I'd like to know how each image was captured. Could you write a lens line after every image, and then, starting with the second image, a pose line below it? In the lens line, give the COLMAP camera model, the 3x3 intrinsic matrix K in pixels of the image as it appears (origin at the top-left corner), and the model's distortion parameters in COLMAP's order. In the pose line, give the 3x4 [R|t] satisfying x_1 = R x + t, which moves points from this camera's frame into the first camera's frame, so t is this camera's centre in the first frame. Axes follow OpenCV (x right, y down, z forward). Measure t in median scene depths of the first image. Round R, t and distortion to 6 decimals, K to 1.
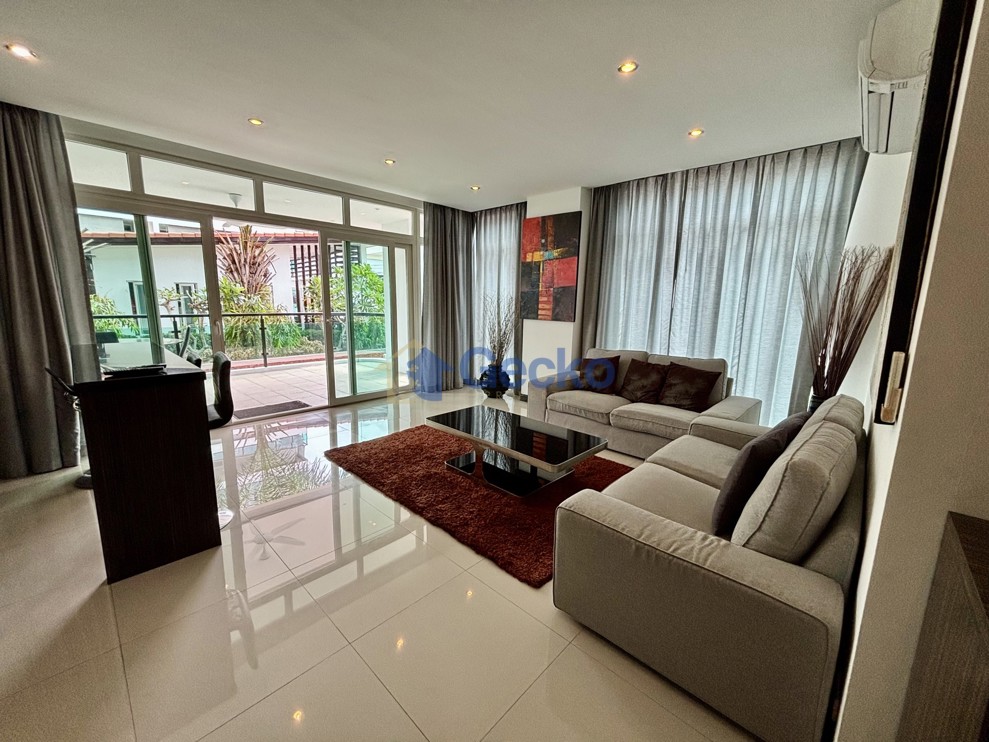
lens RADIAL K [[398.9, 0, 492.7], [0, 398.9, 367.9], [0, 0, 1]] dist [-0.002270, -0.000666]
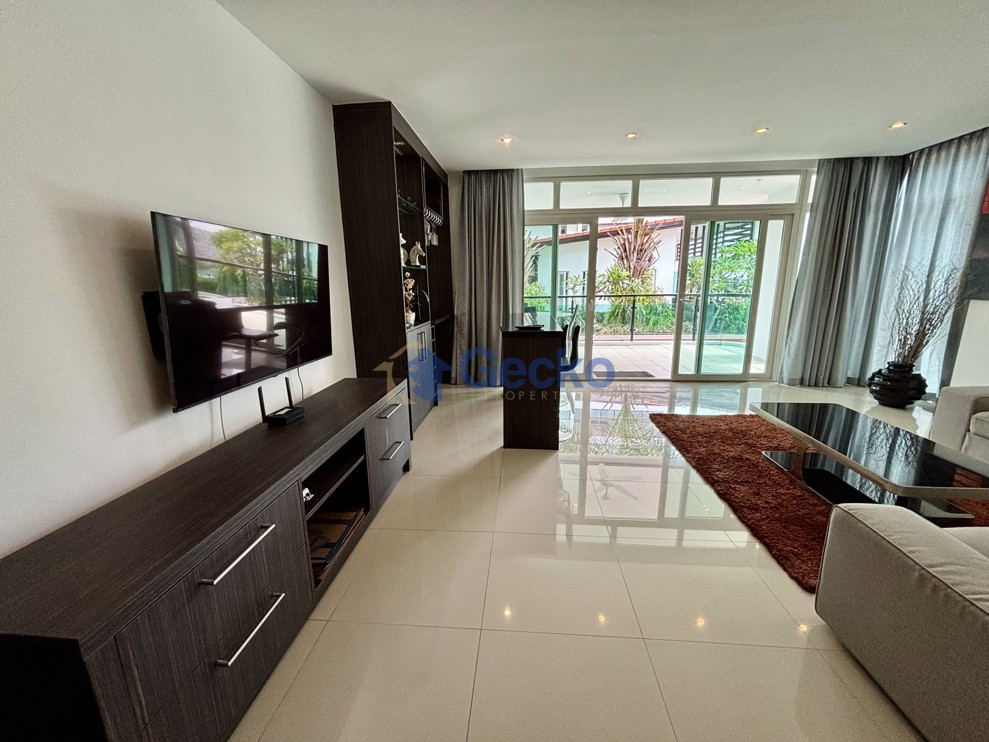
lens RADIAL K [[397.8, 0, 497.0], [0, 397.8, 369.7], [0, 0, 1]] dist [0.001449, 0.000850]
pose [[0.632156, 0.142402, -0.761643, 0.099332], [-0.106558, 0.989605, 0.096581, 0.012715], [0.767479, 0.020105, 0.640759, -0.049062]]
